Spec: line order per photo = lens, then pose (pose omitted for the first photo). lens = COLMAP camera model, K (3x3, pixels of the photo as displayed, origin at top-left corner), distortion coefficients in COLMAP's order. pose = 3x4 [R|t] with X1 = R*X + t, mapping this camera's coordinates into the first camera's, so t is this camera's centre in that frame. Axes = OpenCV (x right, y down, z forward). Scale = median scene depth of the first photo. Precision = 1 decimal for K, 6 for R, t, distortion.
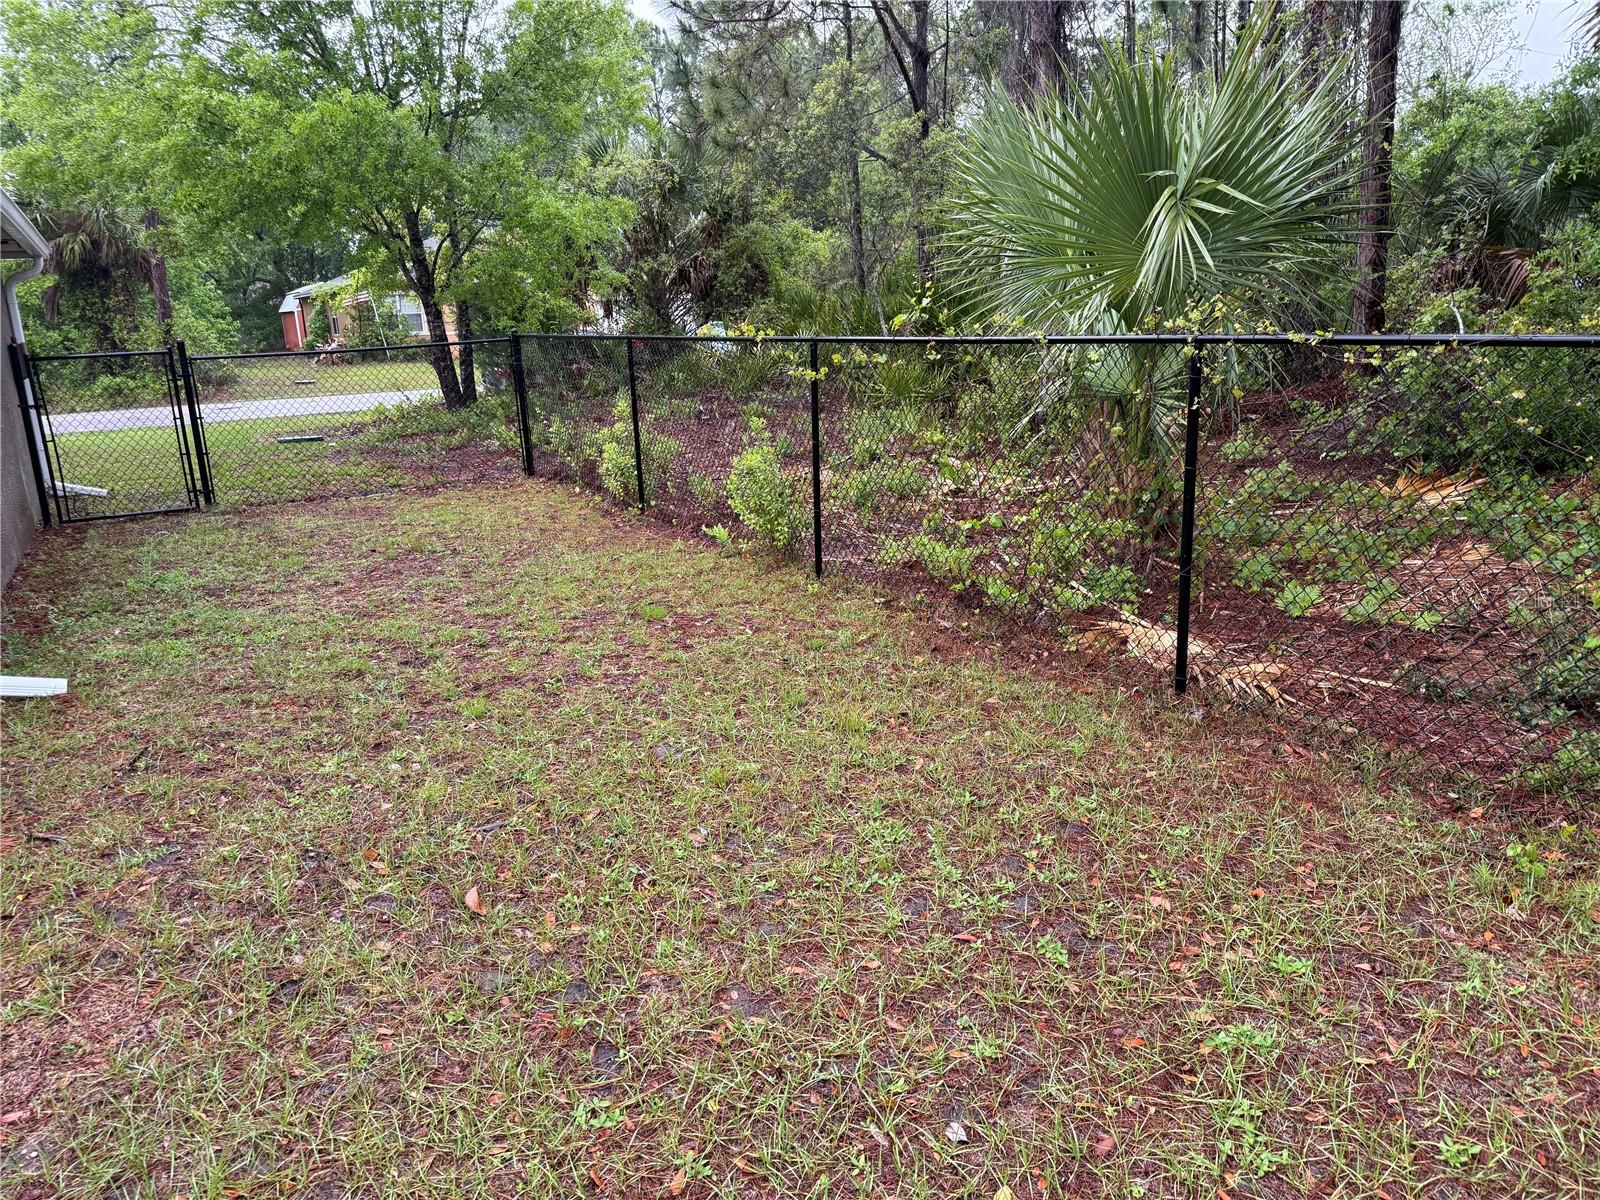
lens RADIAL K [[1122.1, 0, 800.0], [0, 1122.1, 600.0], [0, 0, 1]] dist [0.086456, -0.162409]
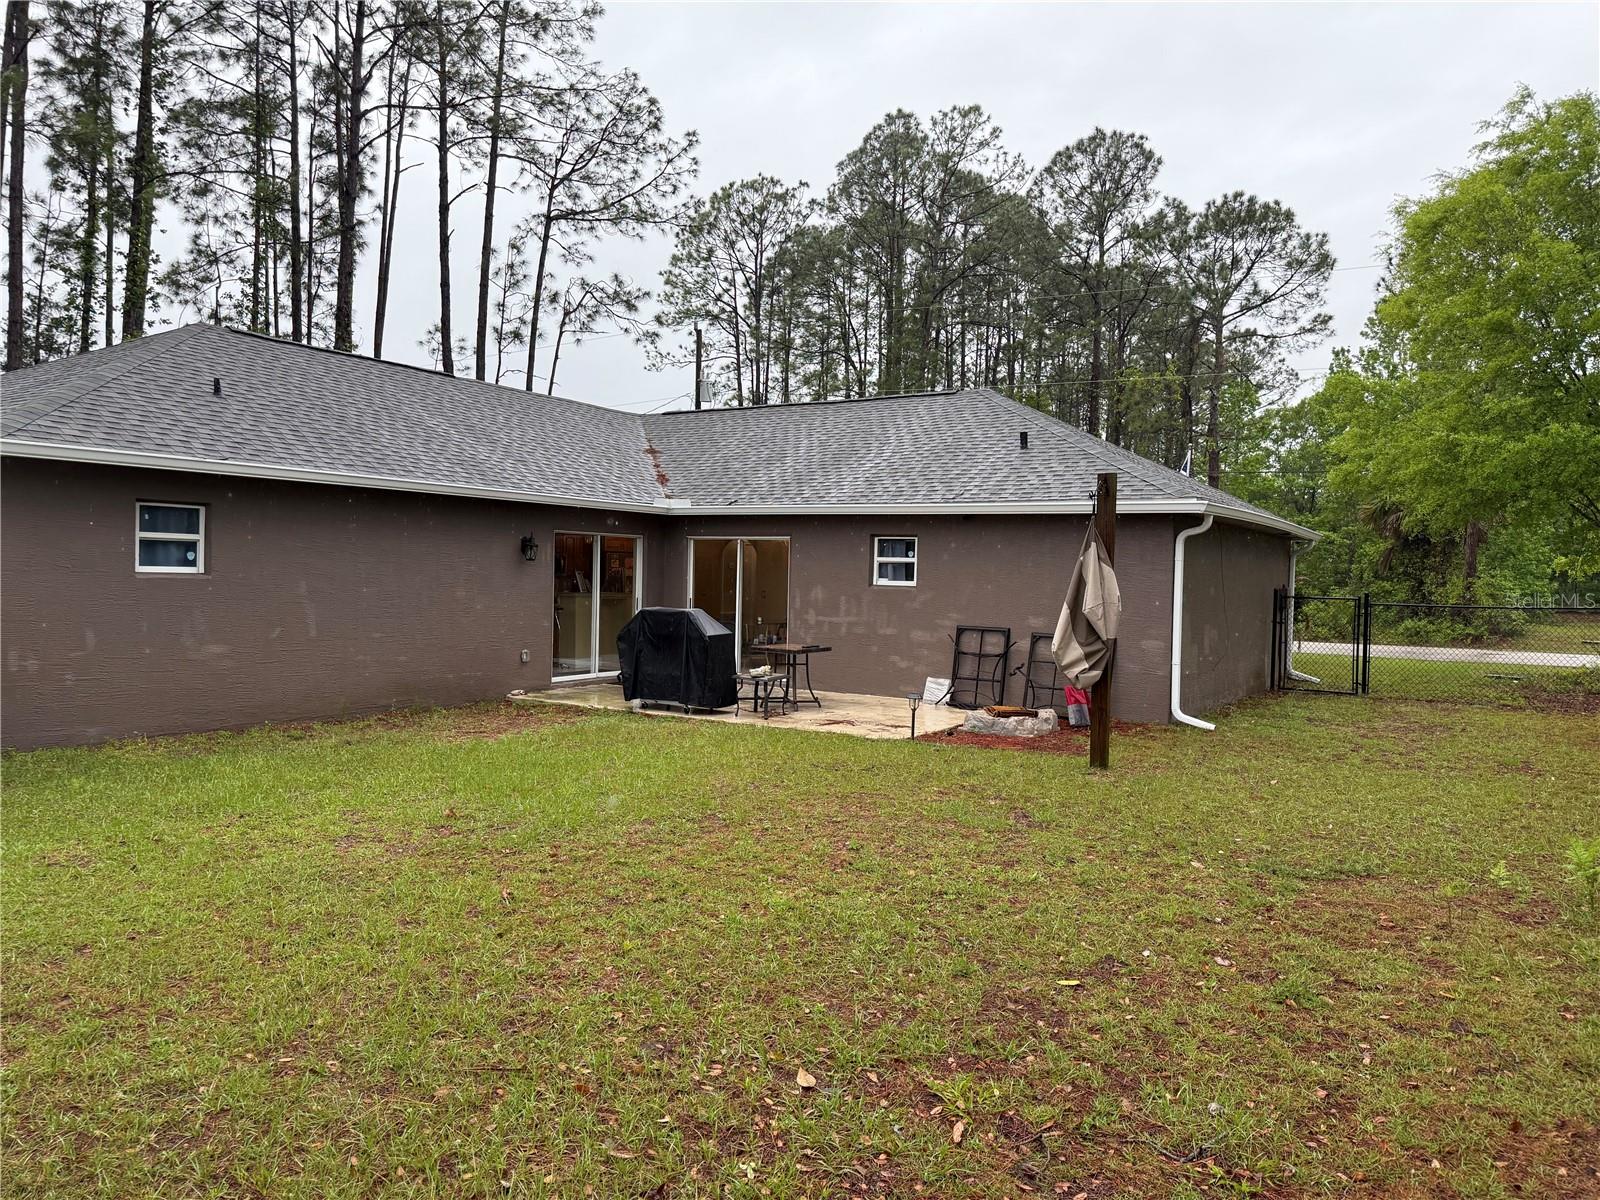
lens RADIAL K [[1122.1, 0, 800.0], [0, 1122.1, 600.0], [0, 0, 1]] dist [0.086456, -0.162409]
pose [[0.463822, 0.060830, -0.883838, 0.185780], [-0.251362, 0.965678, -0.065447, 0.033828], [0.849522, 0.252519, 0.463193, -0.165062]]
